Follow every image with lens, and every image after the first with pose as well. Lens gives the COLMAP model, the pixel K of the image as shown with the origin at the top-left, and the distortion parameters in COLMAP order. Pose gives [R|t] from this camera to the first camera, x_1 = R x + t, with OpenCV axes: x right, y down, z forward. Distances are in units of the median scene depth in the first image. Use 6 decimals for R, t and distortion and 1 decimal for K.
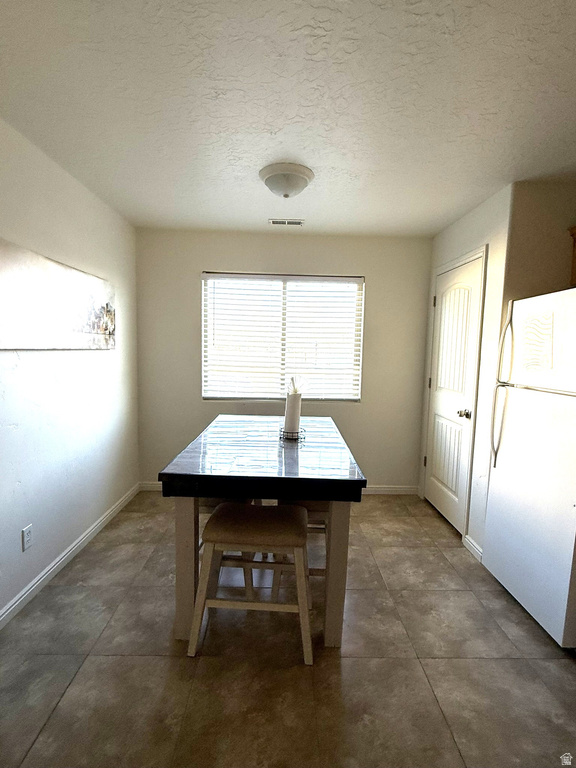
lens RADIAL K [[390.5, 0, 288.0], [0, 390.5, 384.0], [0, 0, 1]] dist [0.000860, 0.001535]
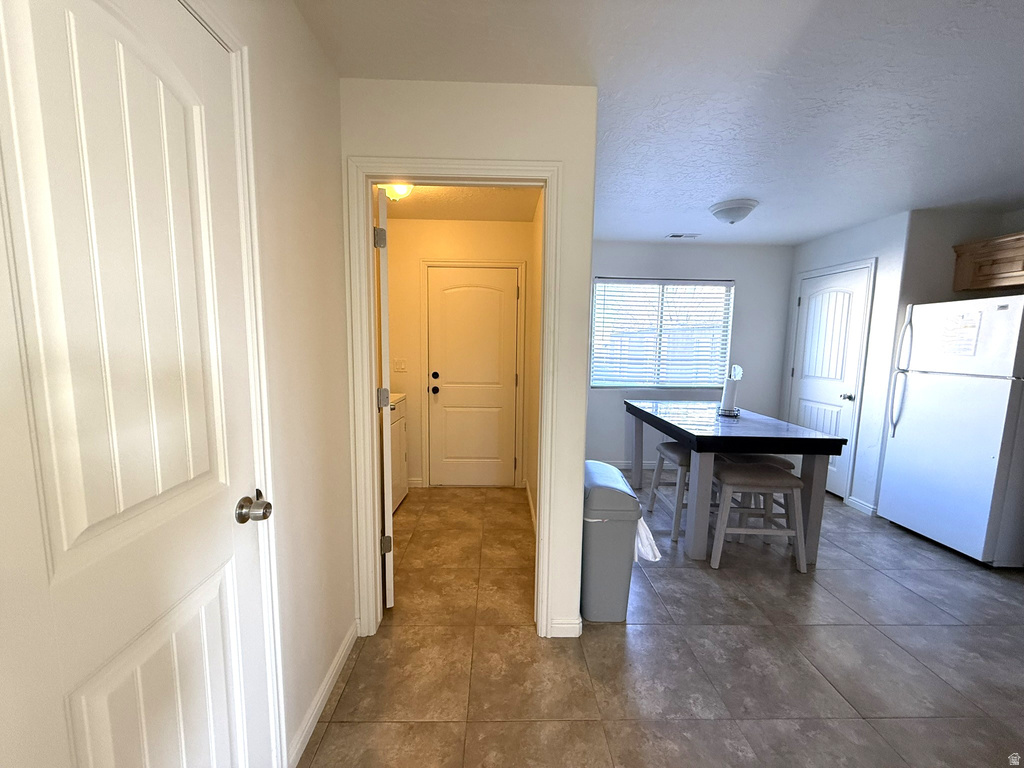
lens RADIAL K [[409.1, 0, 512.0], [0, 409.1, 384.0], [0, 0, 1]] dist [0.000256, -0.000379]
pose [[0.999975, -0.006572, 0.002759, -0.717943], [0.006541, 0.999914, 0.011330, 0.019333], [-0.002834, -0.011312, 0.999932, -0.321080]]
